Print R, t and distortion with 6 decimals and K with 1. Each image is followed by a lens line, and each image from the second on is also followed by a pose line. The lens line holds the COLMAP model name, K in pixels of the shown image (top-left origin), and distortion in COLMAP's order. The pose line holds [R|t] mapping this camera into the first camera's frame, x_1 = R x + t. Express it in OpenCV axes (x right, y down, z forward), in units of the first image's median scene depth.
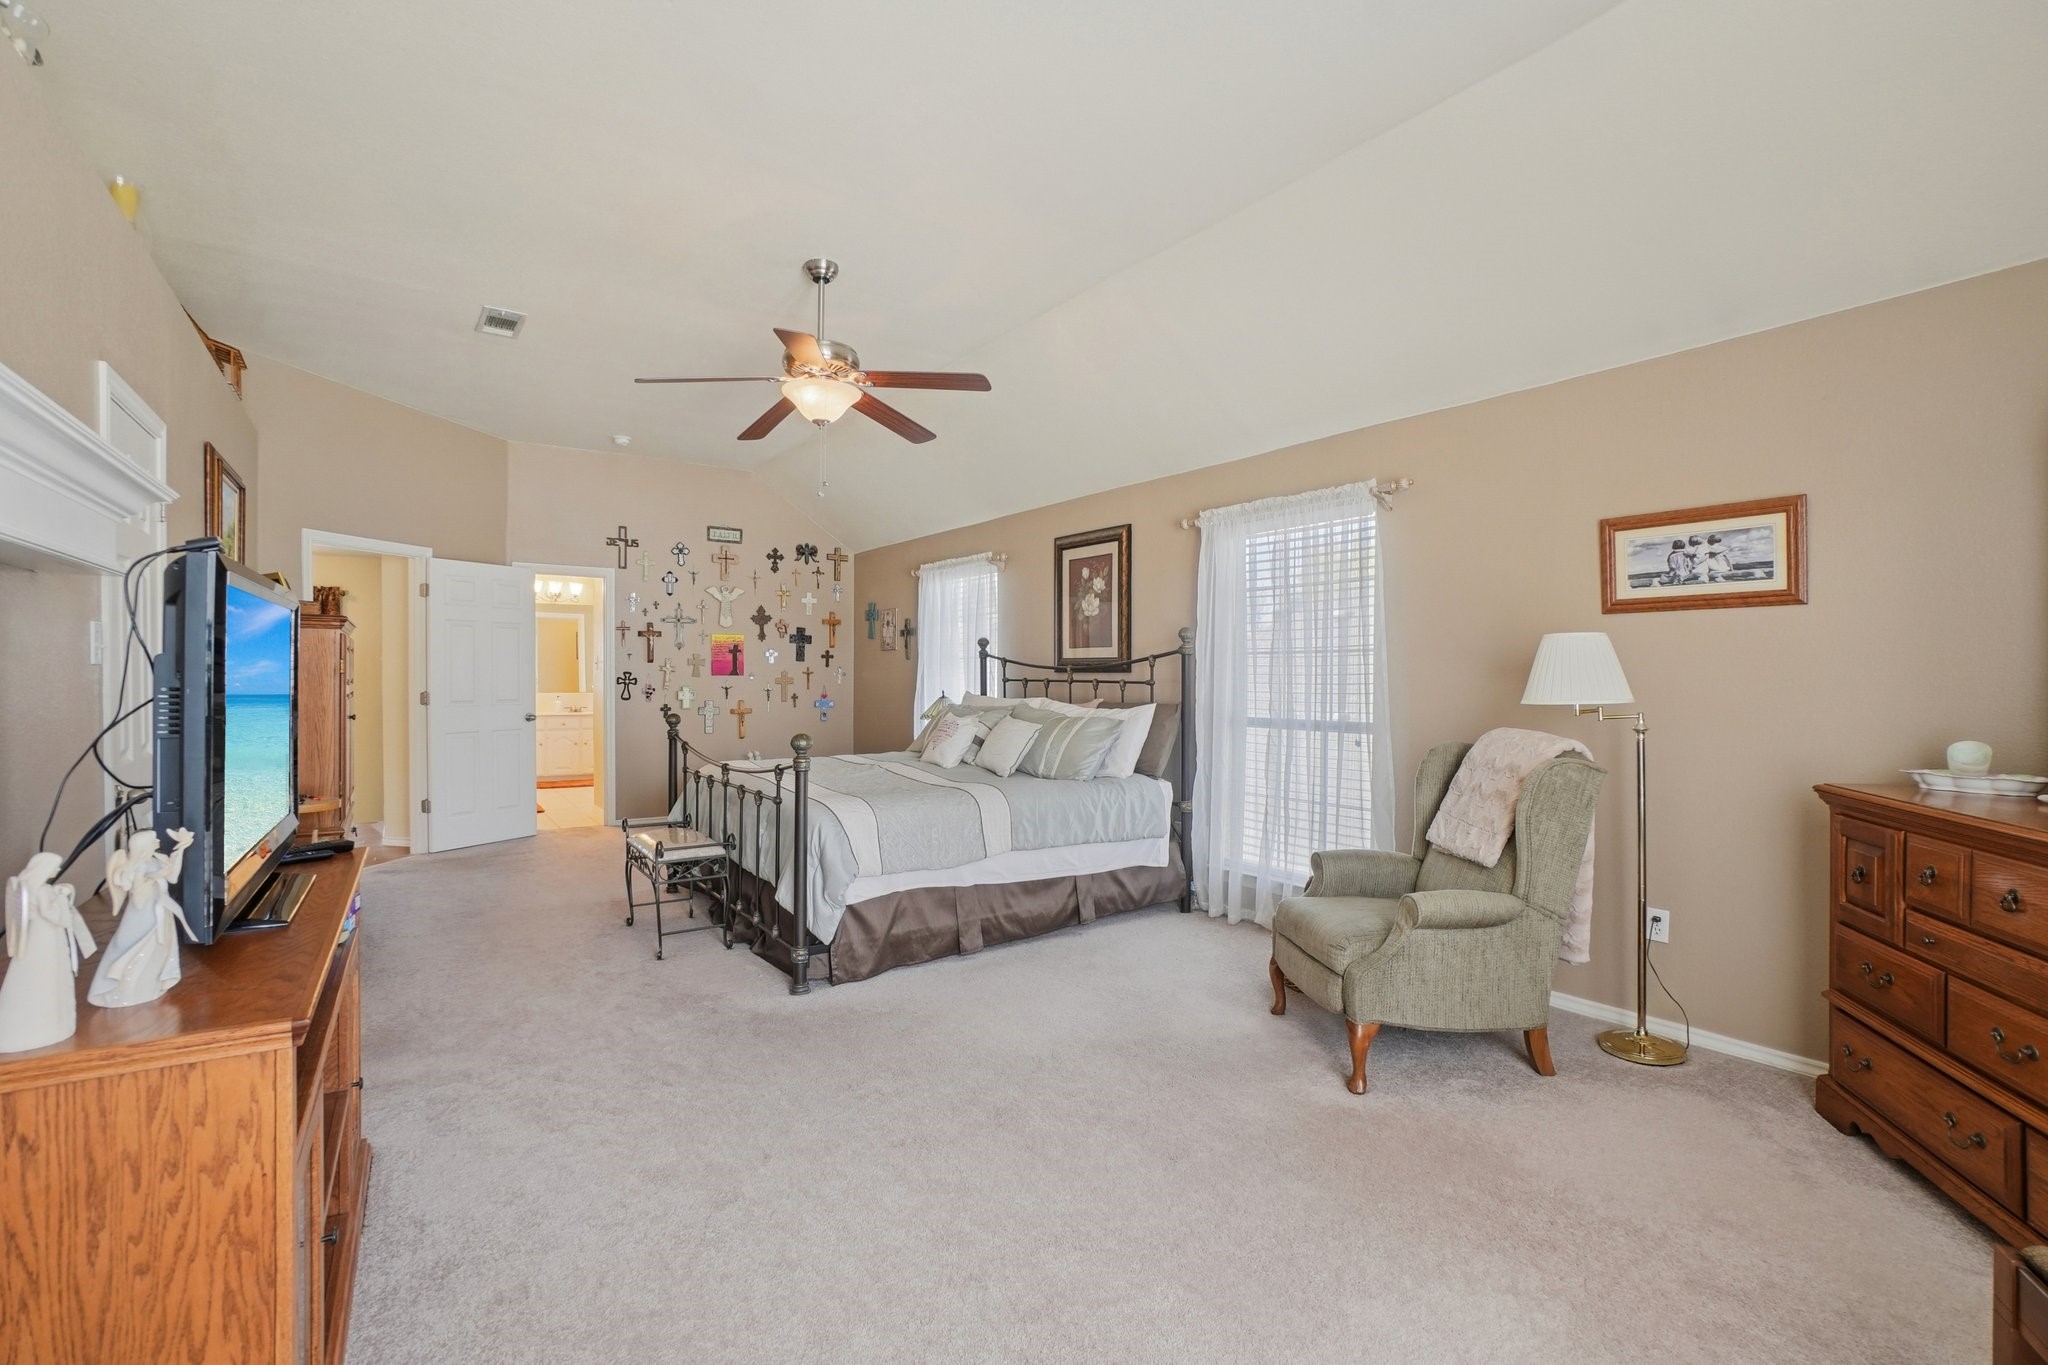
lens RADIAL K [[903.2, 0, 1024.0], [0, 903.2, 682.5], [0, 0, 1]] dist [-0.056685, 0.021457]
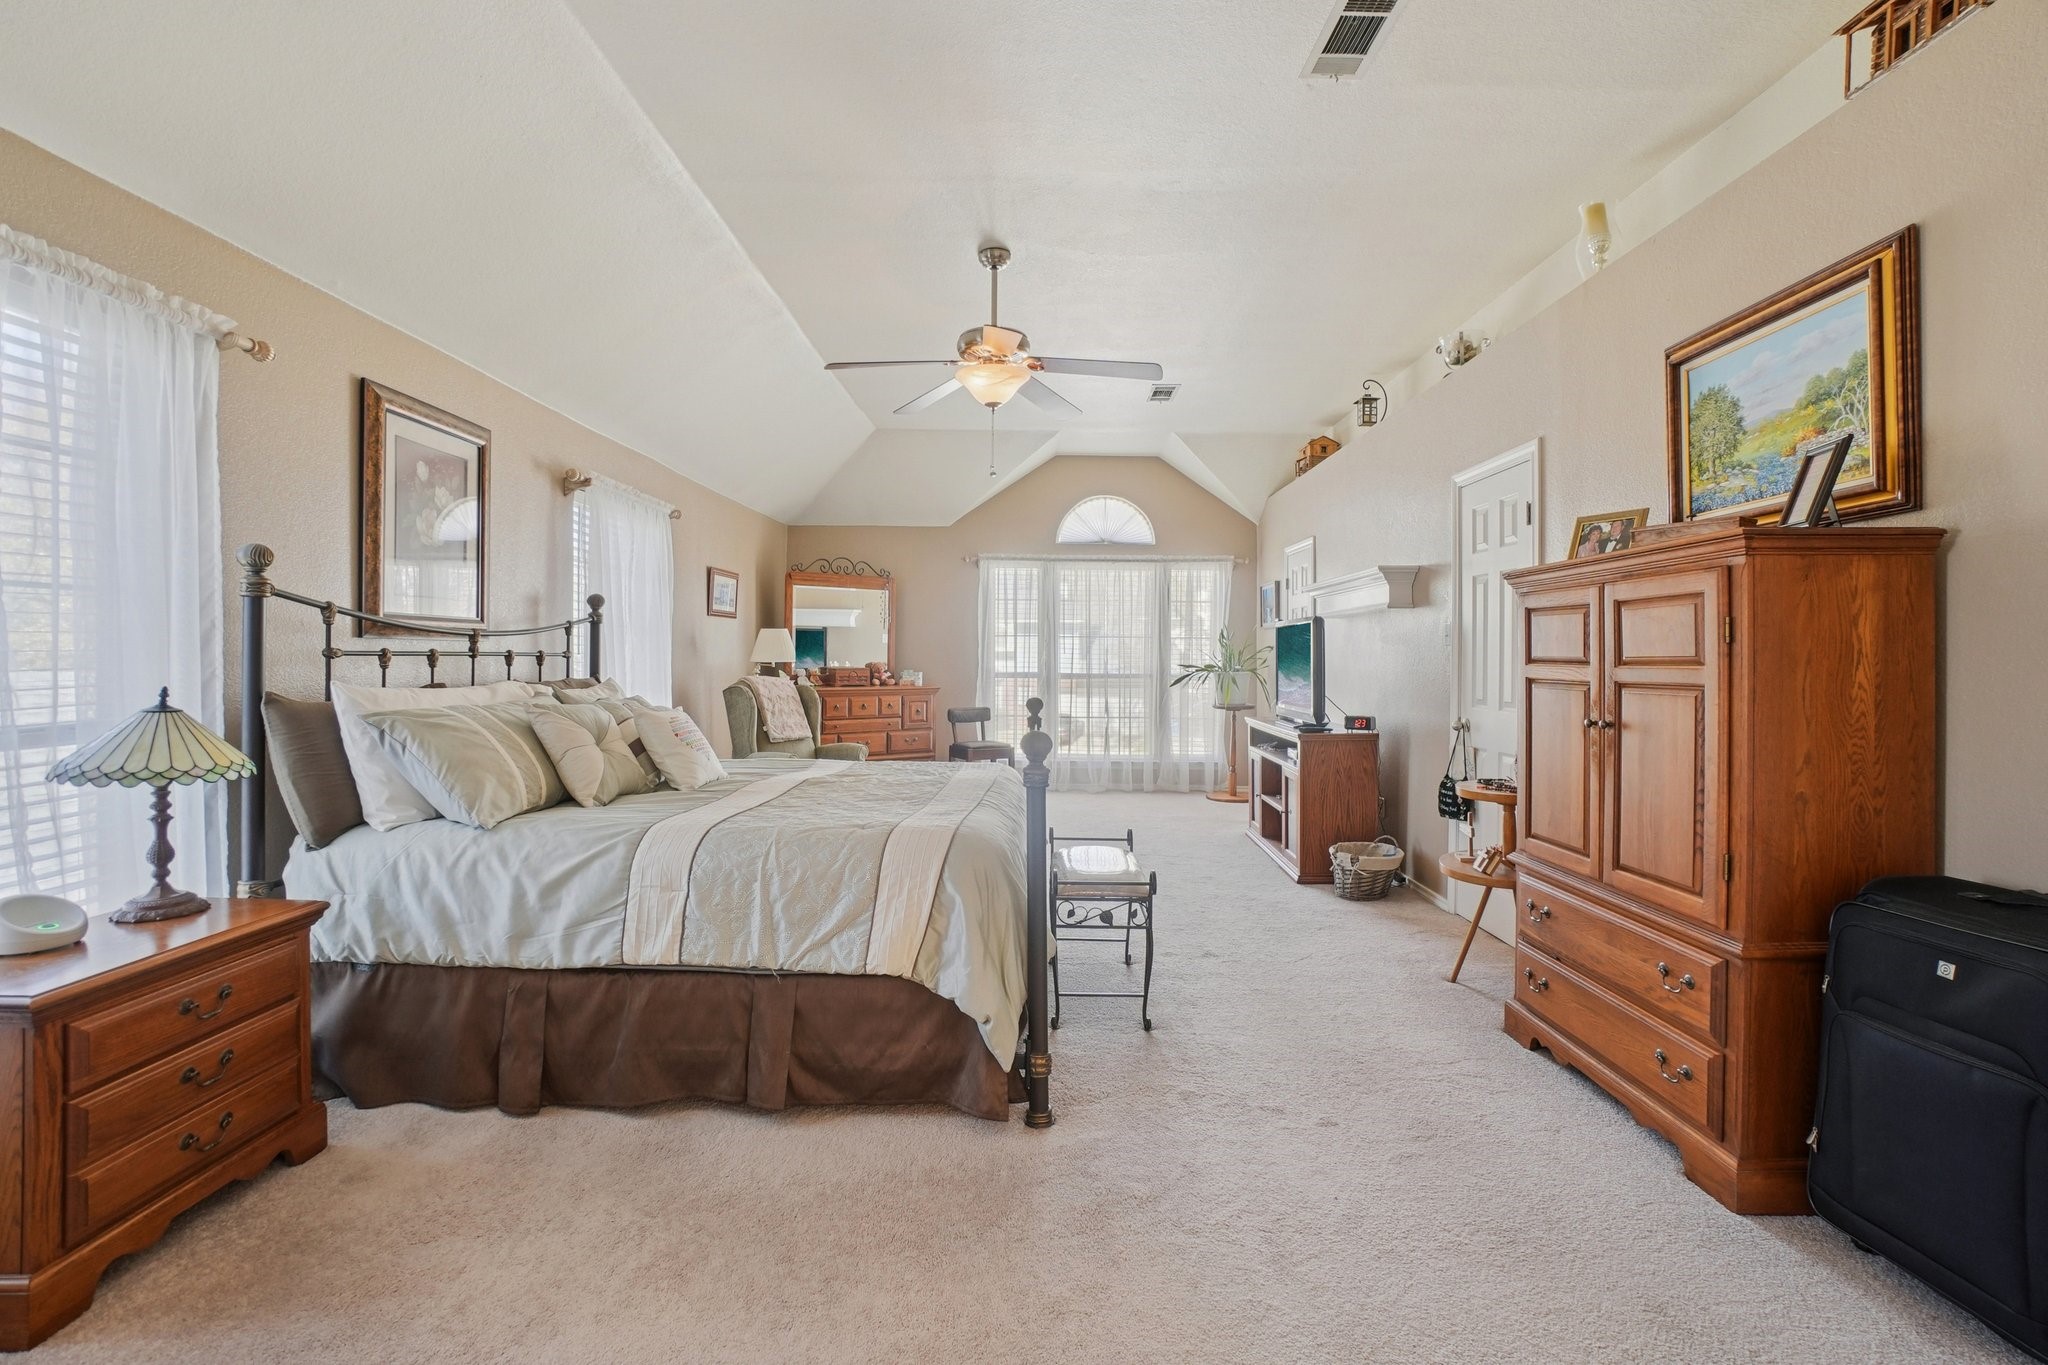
lens RADIAL K [[903.2, 0, 1024.0], [0, 903.2, 682.5], [0, 0, 1]] dist [-0.056685, 0.021457]
pose [[-0.823141, -0.036409, 0.566669, -0.596293], [-0.015702, 0.999020, 0.041381, -0.013053], [-0.567620, 0.025165, -0.822906, 1.270134]]
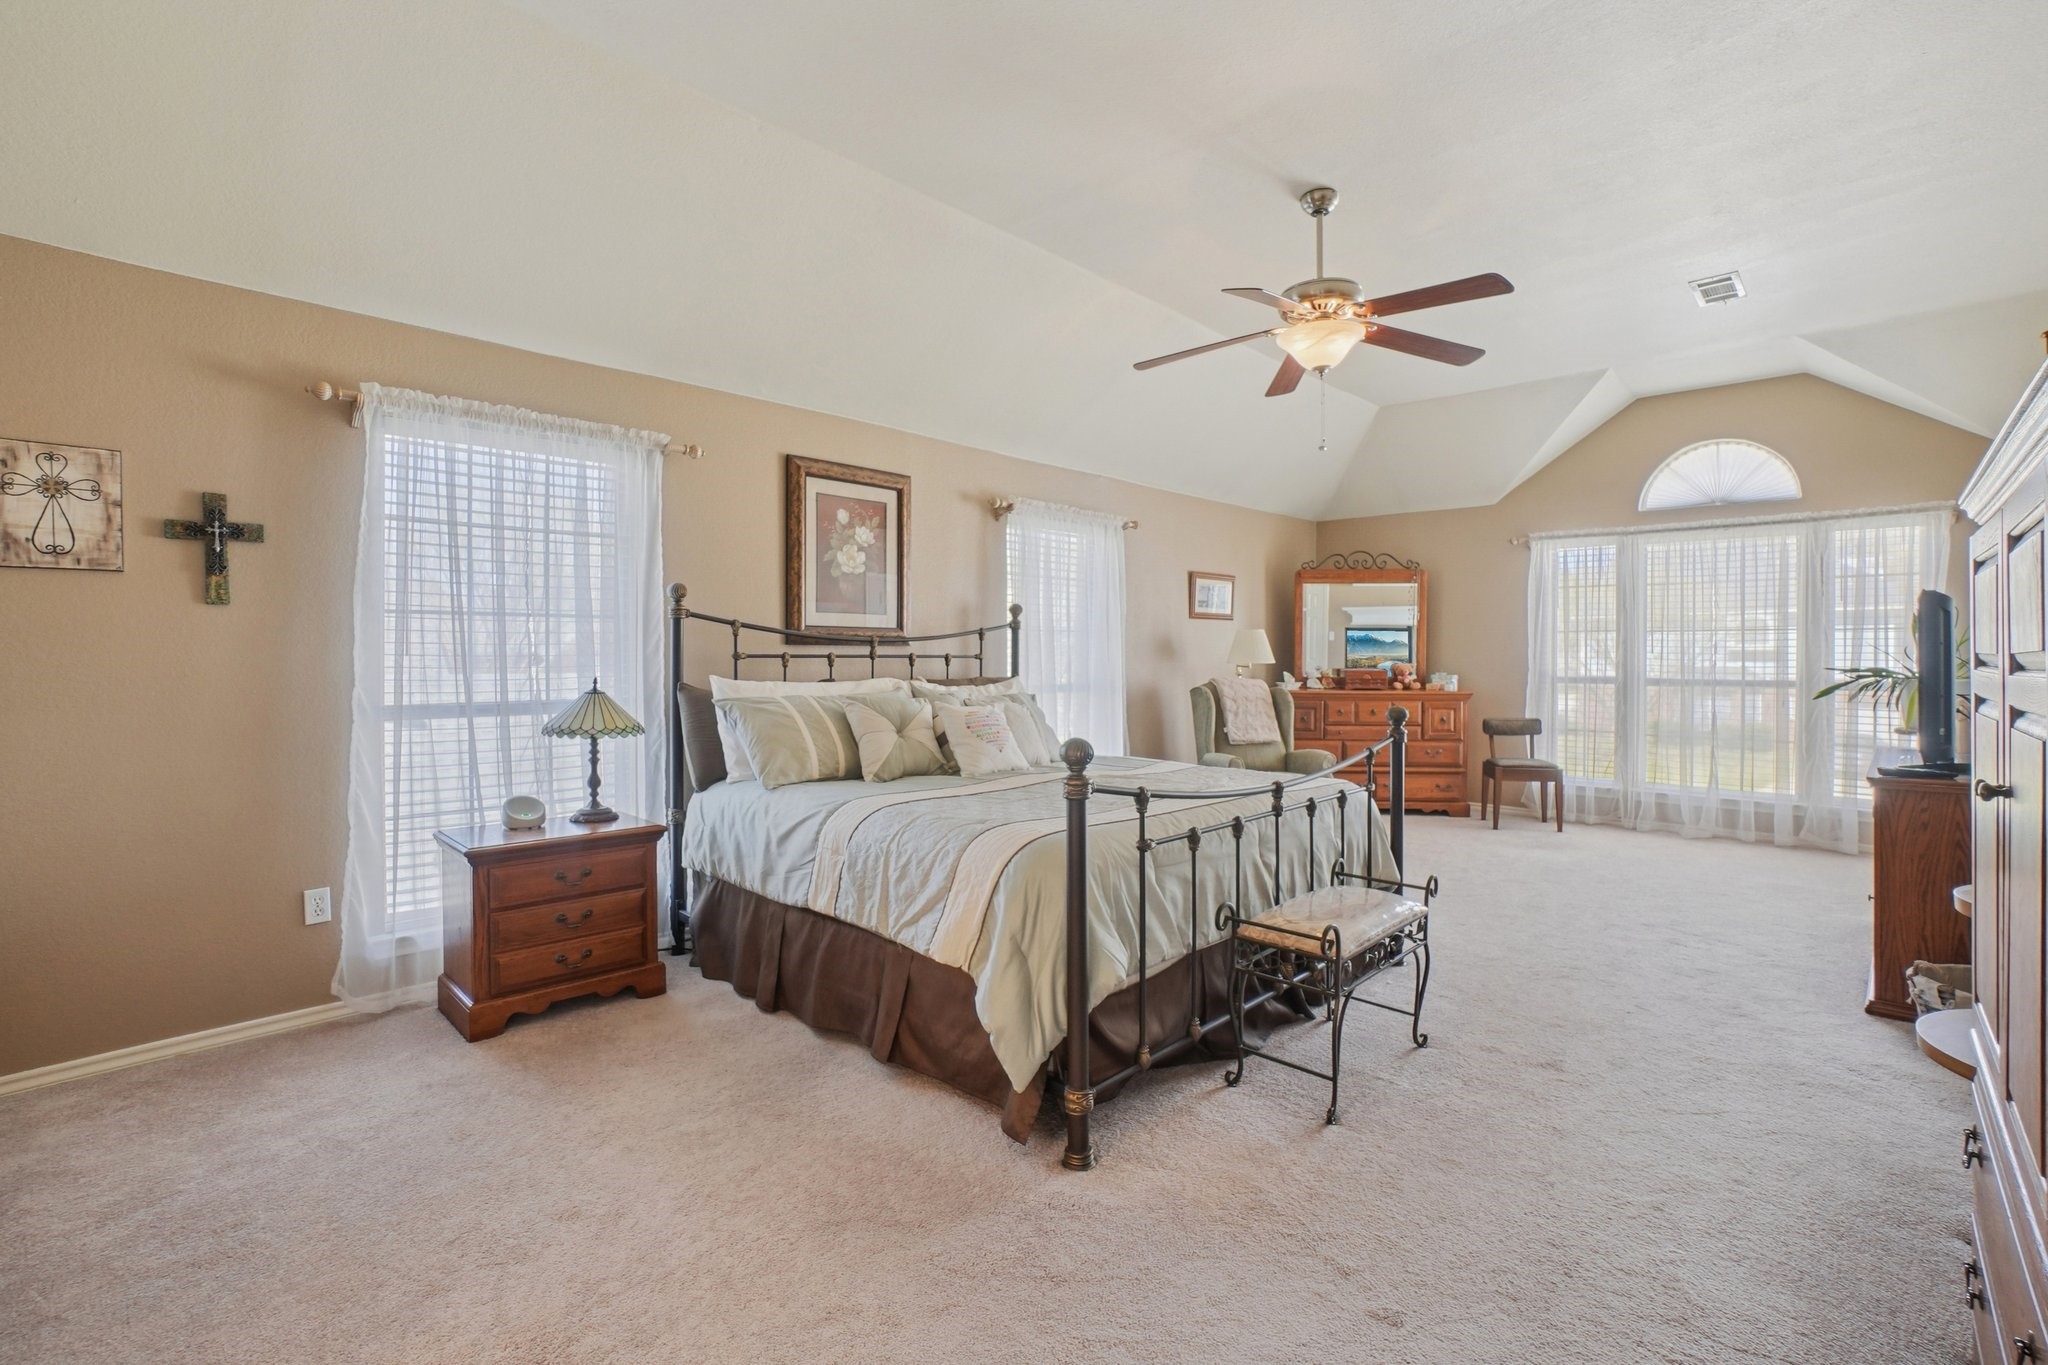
lens RADIAL K [[903.2, 0, 1024.0], [0, 903.2, 682.5], [0, 0, 1]] dist [-0.056685, 0.021457]
pose [[-0.213639, -0.044919, 0.975879, -0.734368], [0.000268, 0.998940, 0.046039, -0.014624], [-0.976913, 0.010098, -0.213401, 1.026135]]
